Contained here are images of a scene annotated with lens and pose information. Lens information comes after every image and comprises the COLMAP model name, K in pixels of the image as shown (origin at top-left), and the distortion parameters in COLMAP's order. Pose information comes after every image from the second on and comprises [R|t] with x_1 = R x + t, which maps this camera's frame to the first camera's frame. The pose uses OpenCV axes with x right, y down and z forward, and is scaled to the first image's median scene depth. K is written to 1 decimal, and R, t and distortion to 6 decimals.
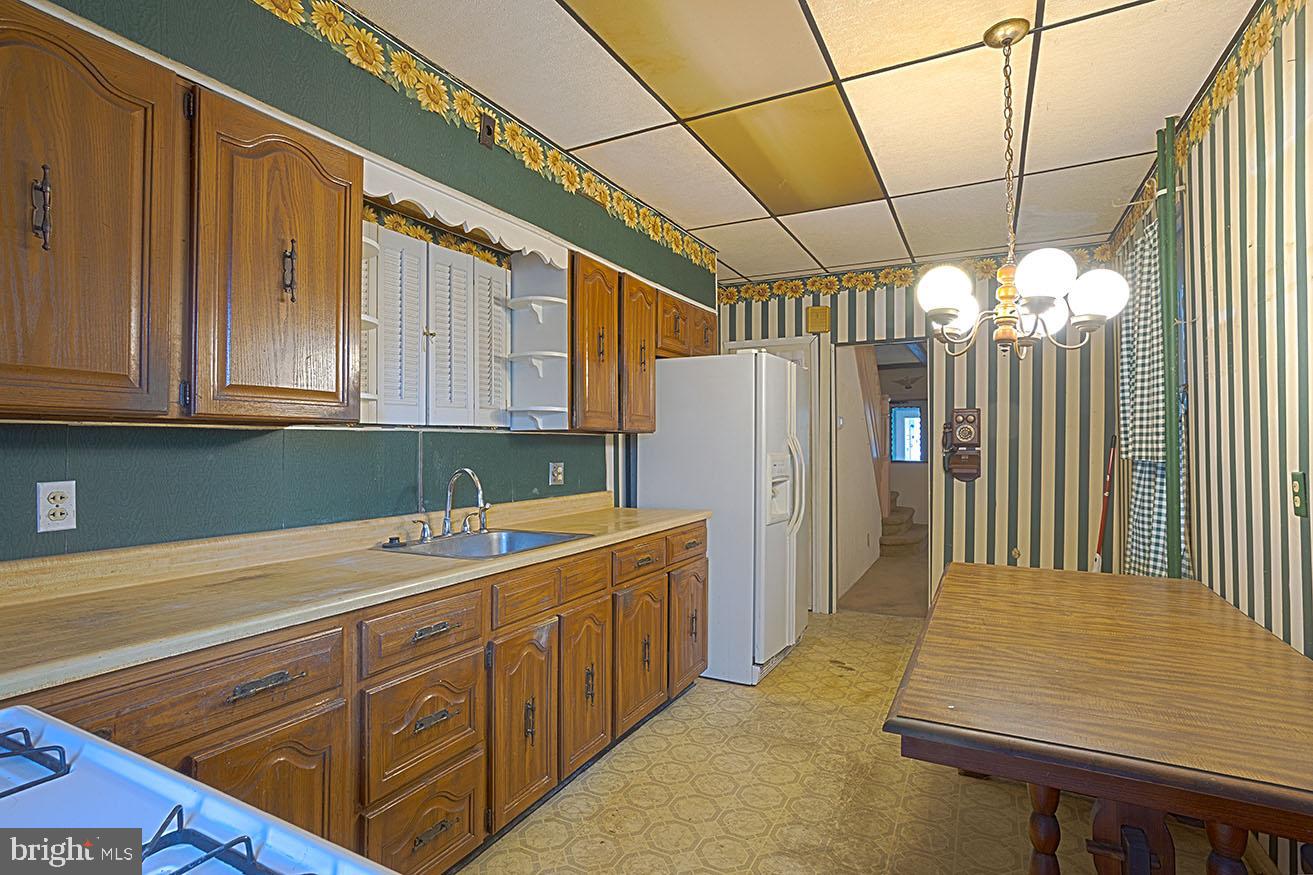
lens RADIAL K [[641.9, 0, 656.3], [0, 641.9, 436.1], [0, 0, 1]] dist [0.000147, -0.000004]
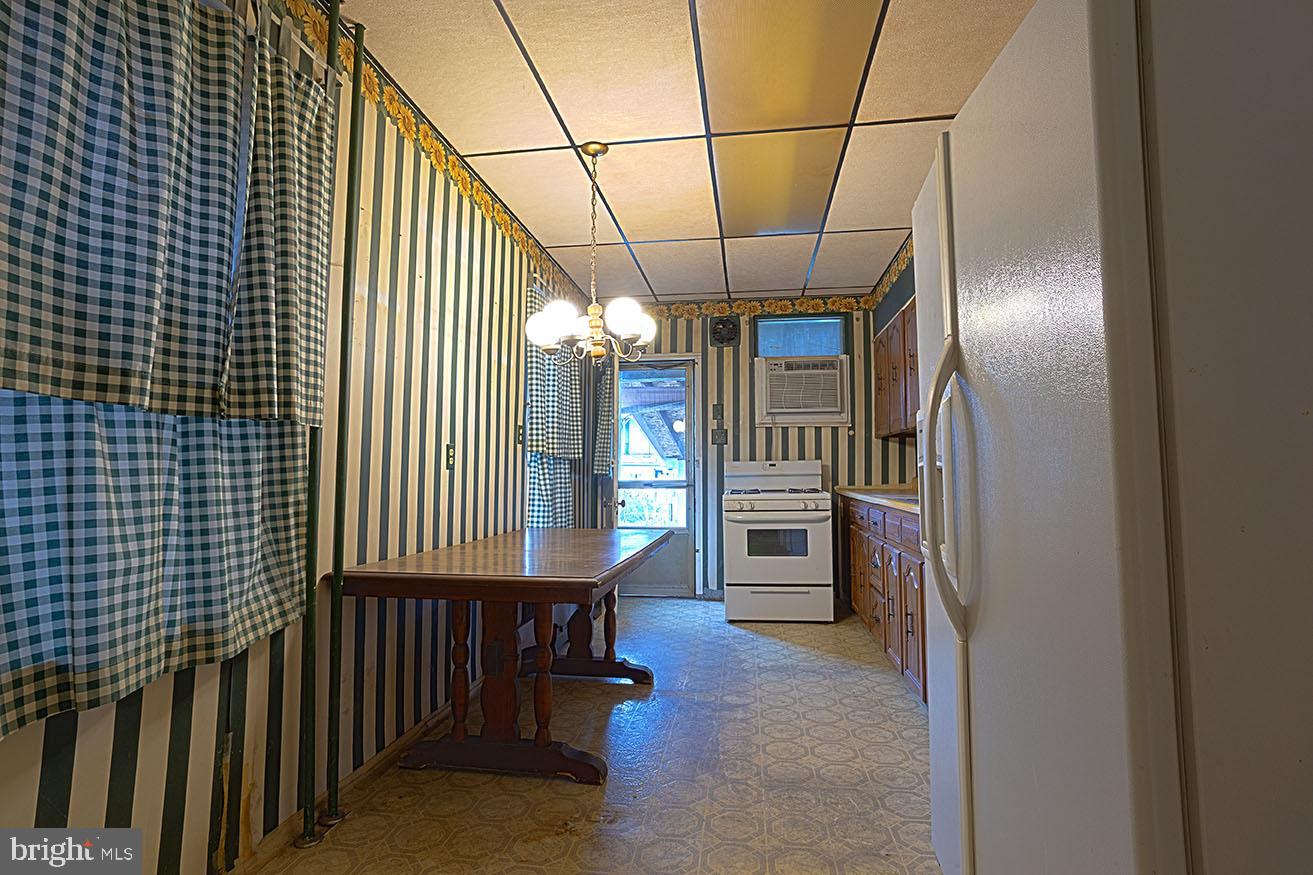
lens RADIAL K [[641.9, 0, 657.7], [0, 641.9, 431.3], [0, 0, 1]] dist [0.000147, -0.000004]
pose [[-0.943106, -0.020370, -0.331868, 0.755324], [0.008388, 0.996346, -0.084993, 0.128456], [0.332387, -0.082941, -0.939489, 2.027983]]
